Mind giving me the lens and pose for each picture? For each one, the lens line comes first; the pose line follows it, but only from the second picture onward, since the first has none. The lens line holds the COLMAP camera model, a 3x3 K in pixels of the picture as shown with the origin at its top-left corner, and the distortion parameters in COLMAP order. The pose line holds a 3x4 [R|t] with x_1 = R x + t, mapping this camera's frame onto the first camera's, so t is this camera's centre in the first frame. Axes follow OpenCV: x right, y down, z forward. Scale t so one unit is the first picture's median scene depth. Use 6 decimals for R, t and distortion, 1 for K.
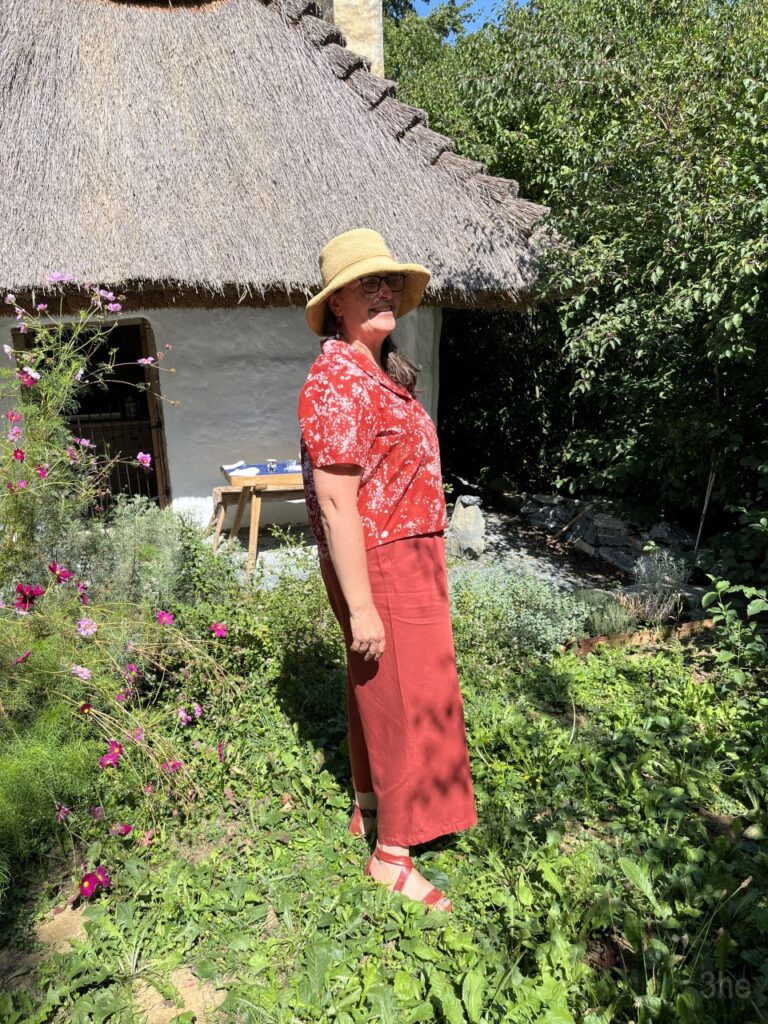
lens RADIAL K [[784.8, 0, 384.0], [0, 784.8, 512.0], [0, 0, 1]] dist [0.070831, -0.102802]
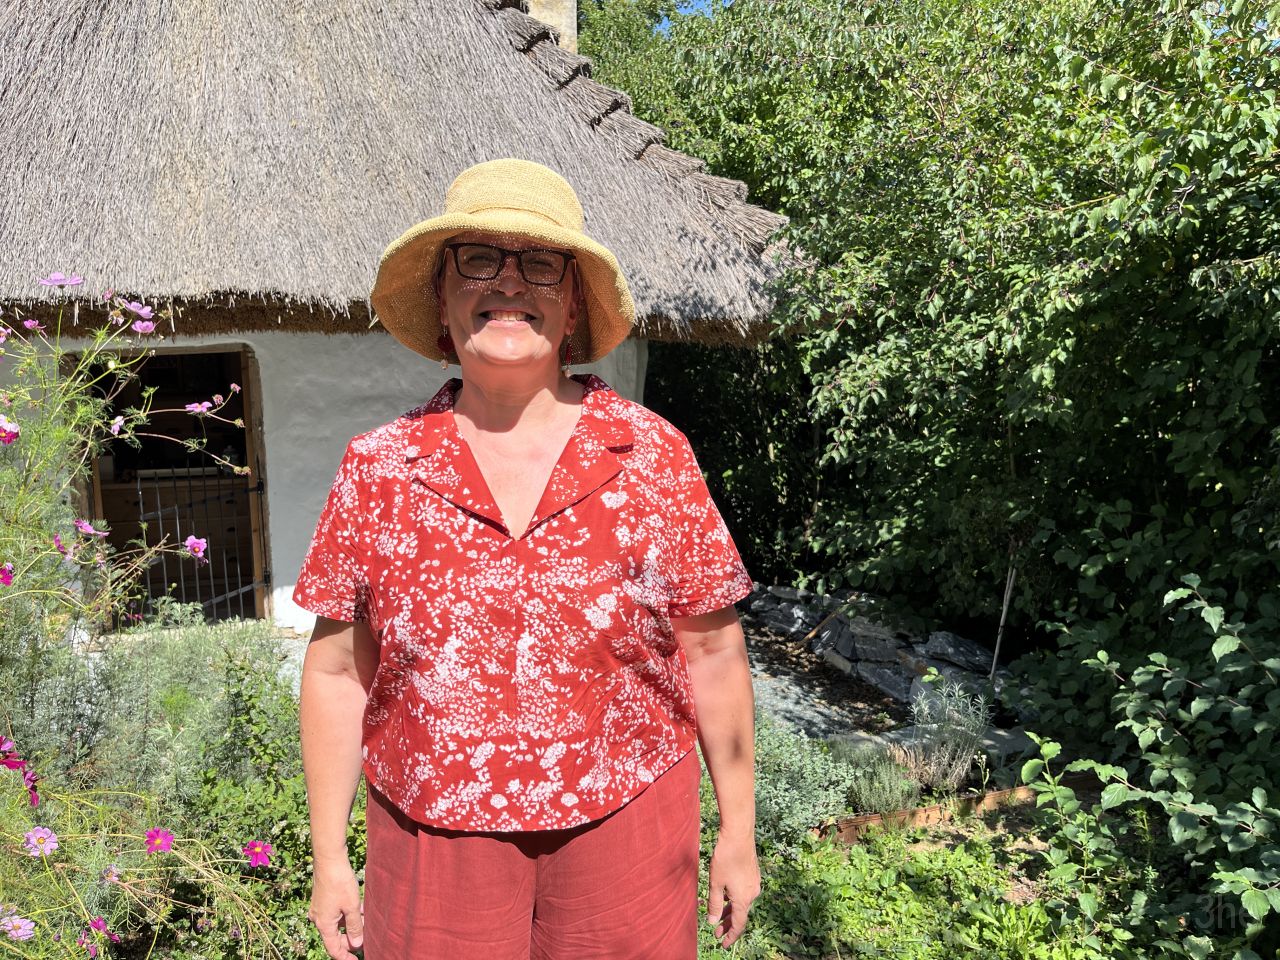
lens RADIAL K [[994.5, 0, 622.3], [0, 994.5, 475.1], [0, 0, 1]] dist [0.027579, 0.003774]
pose [[0.998863, 0.019174, 0.043650, 0.014959], [-0.013879, 0.992854, -0.118525, -0.025823], [-0.045611, 0.117784, 0.991991, 0.104966]]
